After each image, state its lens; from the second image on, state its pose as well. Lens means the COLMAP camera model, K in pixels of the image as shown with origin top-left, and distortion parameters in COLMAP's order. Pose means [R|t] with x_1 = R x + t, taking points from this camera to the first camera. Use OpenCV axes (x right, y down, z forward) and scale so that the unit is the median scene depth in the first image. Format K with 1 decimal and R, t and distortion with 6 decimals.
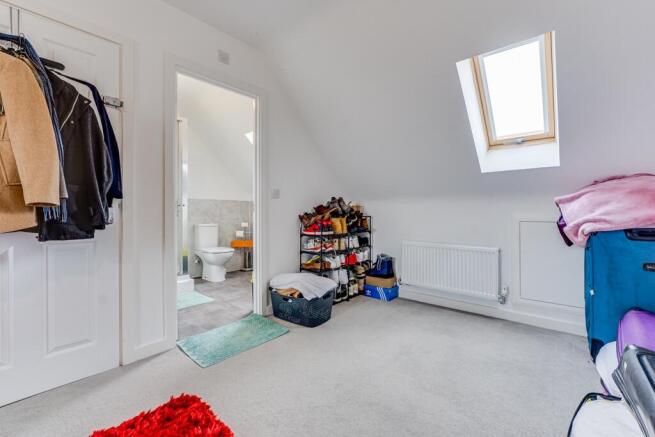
lens RADIAL K [[260.7, 0, 326.0], [0, 260.7, 213.8], [0, 0, 1]] dist [-0.002119, -0.000065]
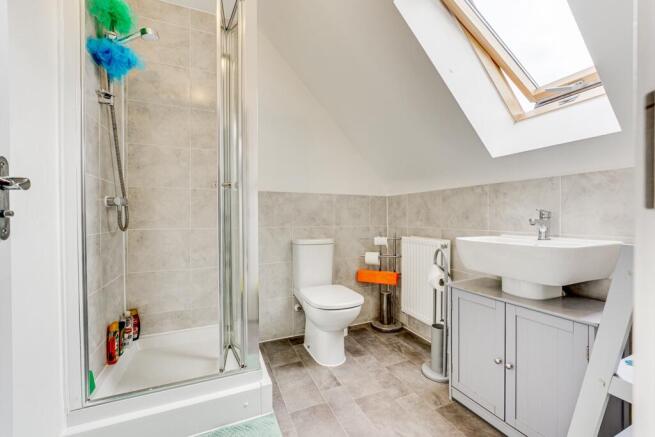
lens RADIAL K [[260.7, 0, 328.4], [0, 260.7, 219.8], [0, 0, 1]] dist [-0.002119, -0.000065]
pose [[0.903329, 0.007216, -0.428888, -0.184769], [-0.004742, 0.999965, 0.006836, -0.003744], [0.428923, -0.004142, 0.903332, 0.487970]]
